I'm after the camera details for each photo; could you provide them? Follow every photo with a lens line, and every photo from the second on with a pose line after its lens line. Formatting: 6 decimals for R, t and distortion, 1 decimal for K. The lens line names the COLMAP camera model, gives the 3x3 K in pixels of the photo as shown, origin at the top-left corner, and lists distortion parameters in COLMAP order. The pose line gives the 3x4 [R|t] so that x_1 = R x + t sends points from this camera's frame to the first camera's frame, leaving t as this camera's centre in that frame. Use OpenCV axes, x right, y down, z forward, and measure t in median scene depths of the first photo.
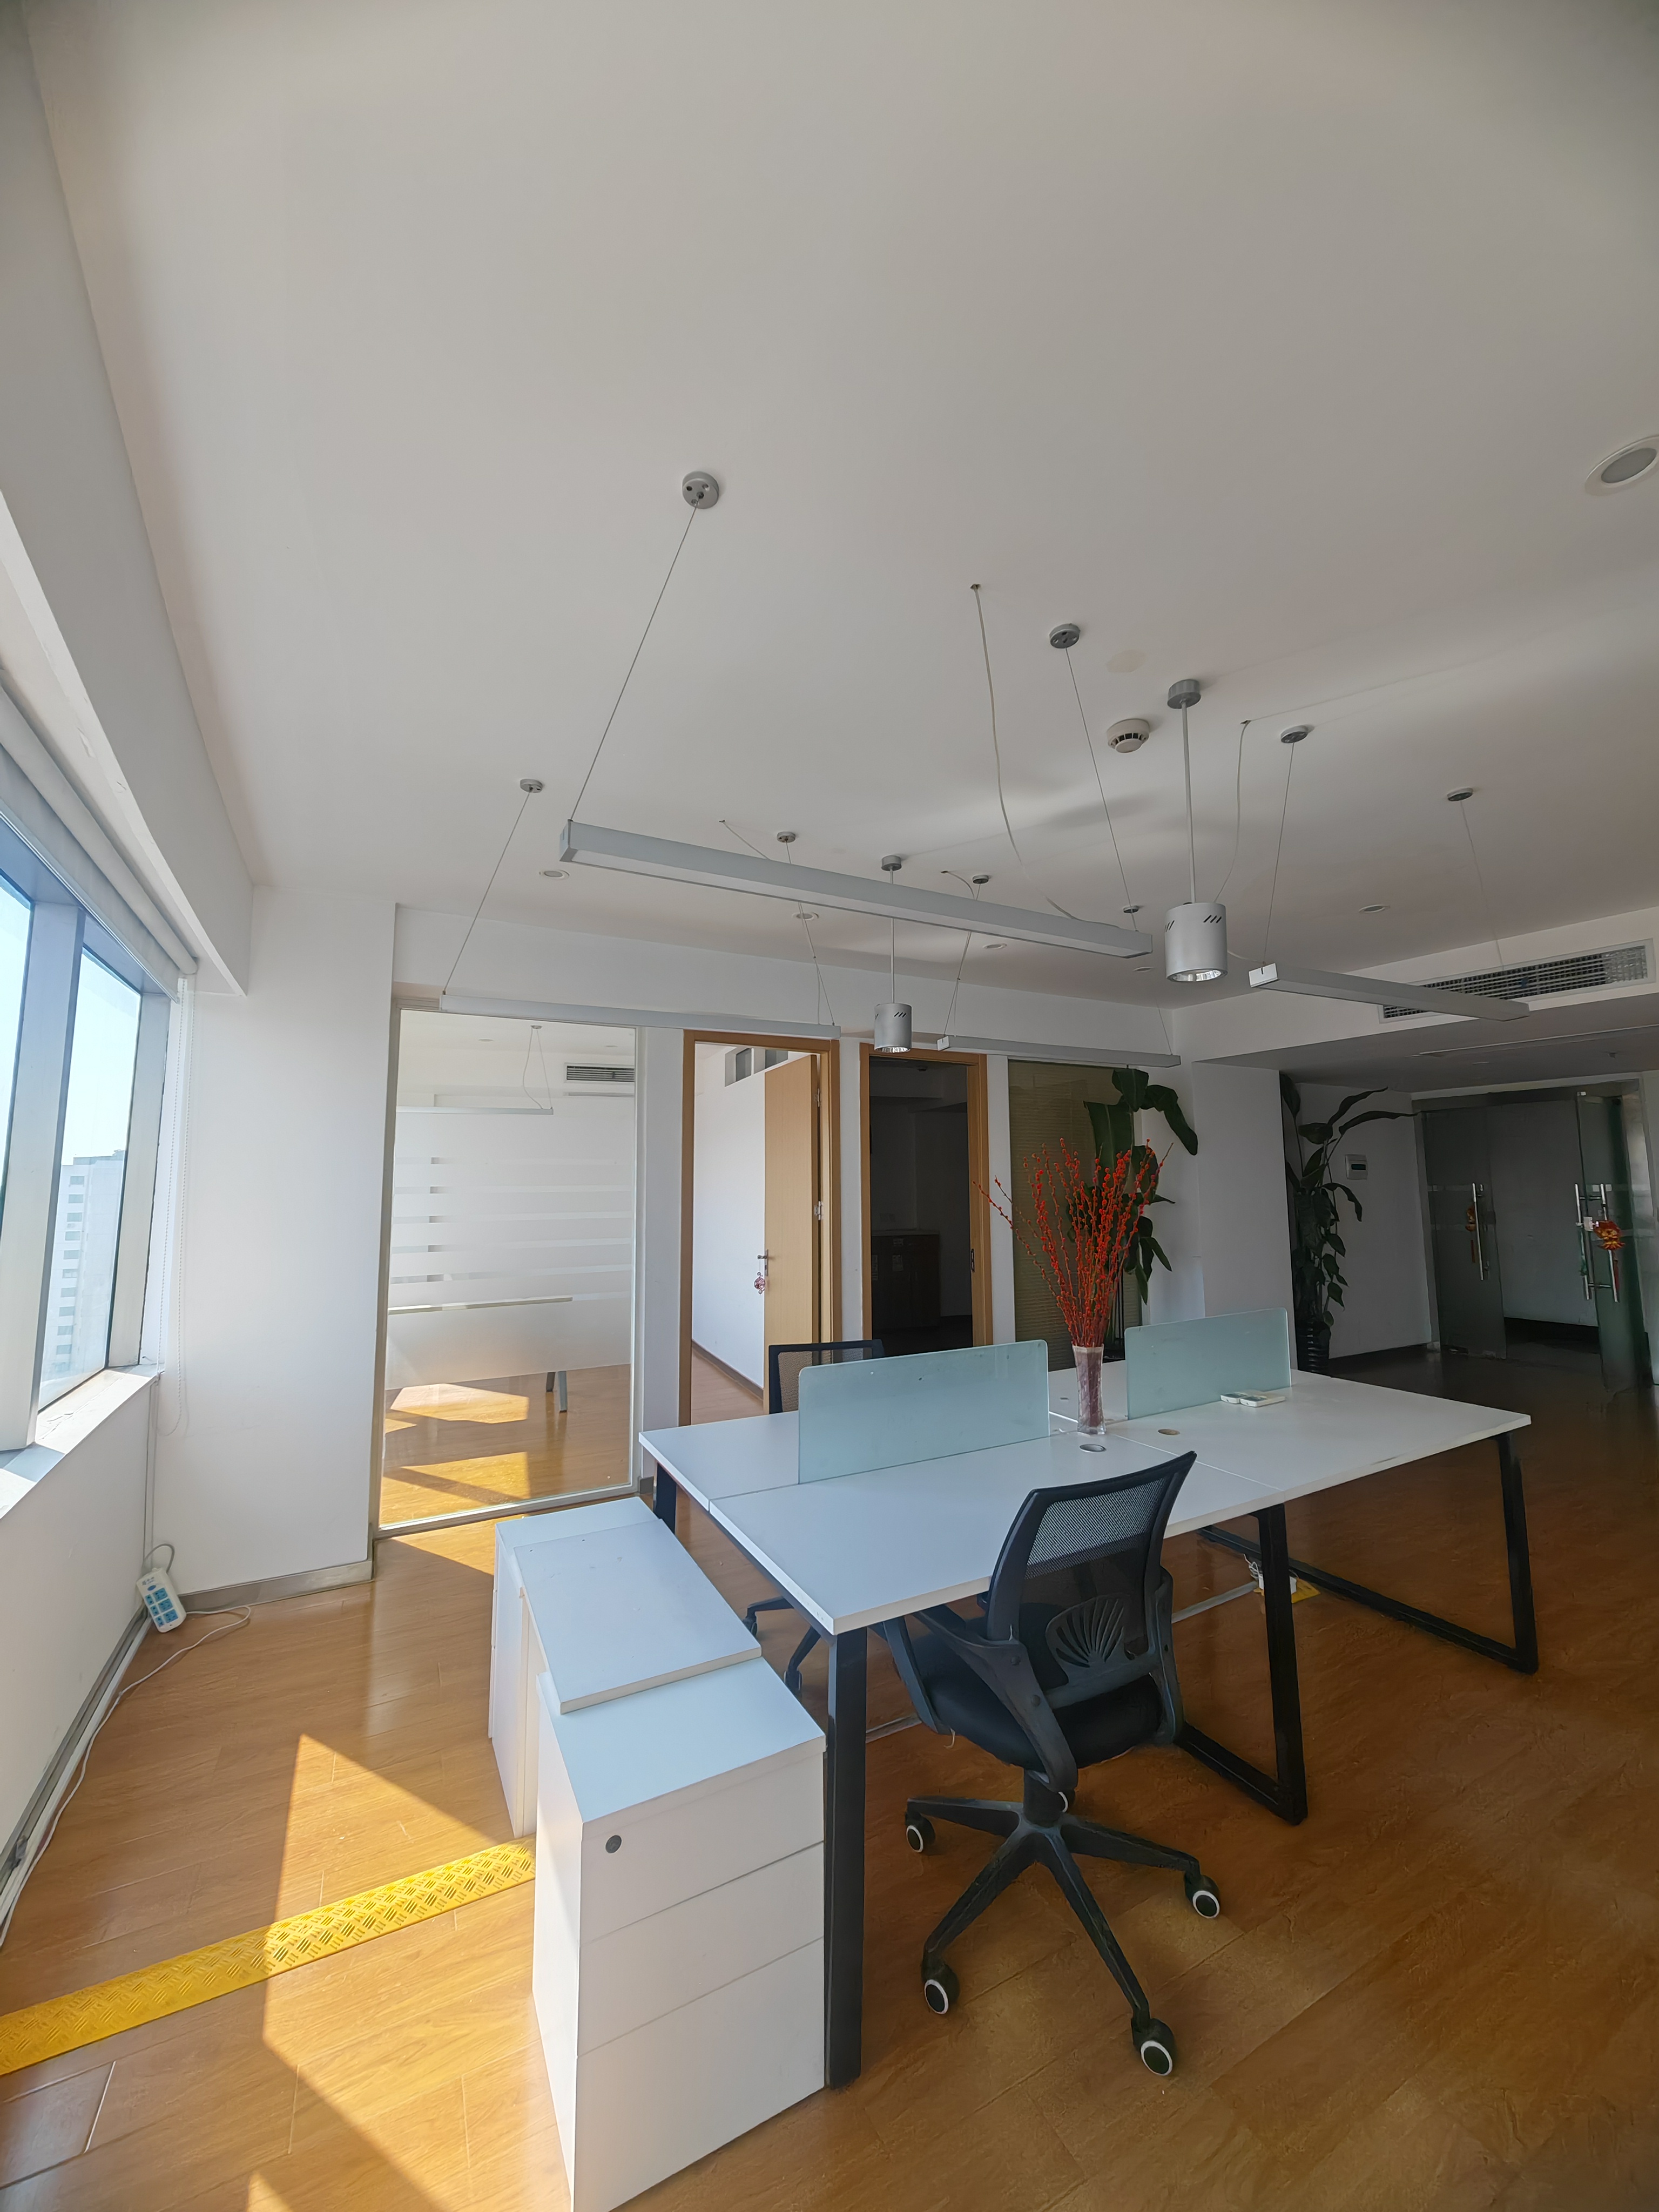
lens RADIAL K [[833.6, 0, 829.5], [0, 833.6, 1106.0], [0, 0, 1]] dist [-0.000549, 0.000005]
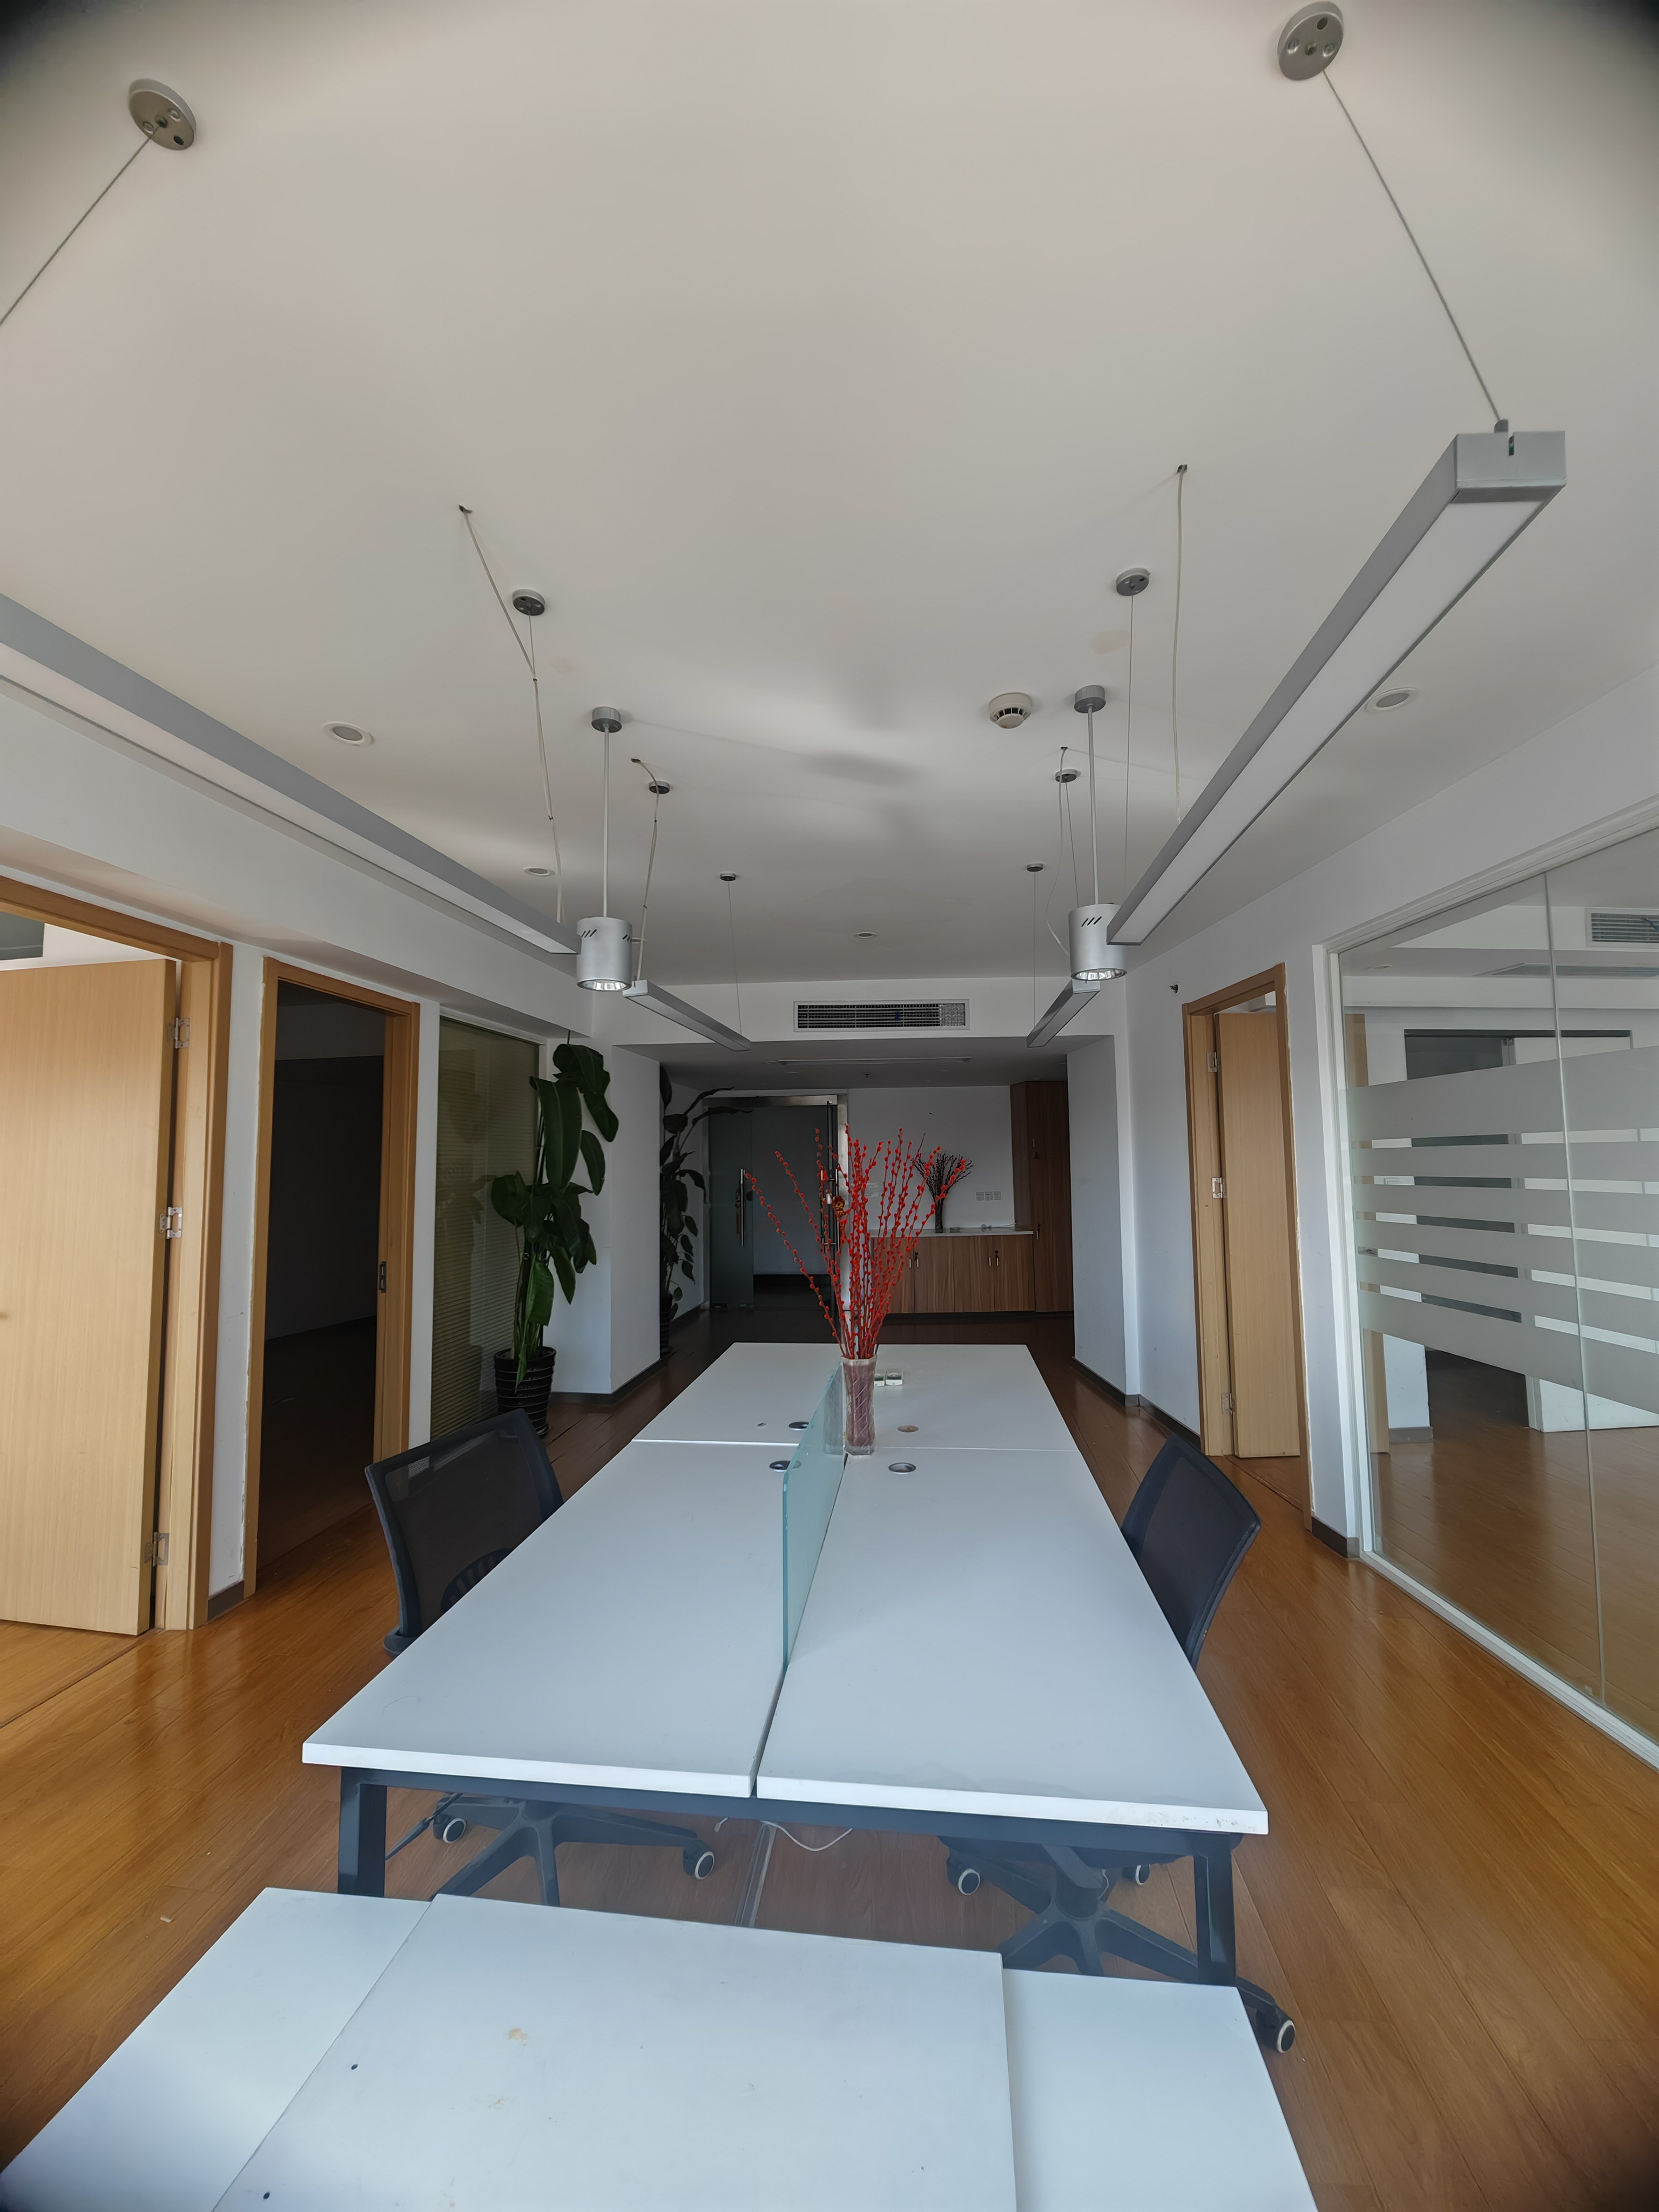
lens RADIAL K [[833.6, 0, 829.5], [0, 833.6, 1106.0], [0, 0, 1]] dist [-0.000549, 0.000005]
pose [[0.565739, 0.056285, 0.822661, -0.236687], [-0.071916, 0.997234, -0.018773, 0.019612], [-0.821442, -0.048542, 0.568222, 0.272438]]
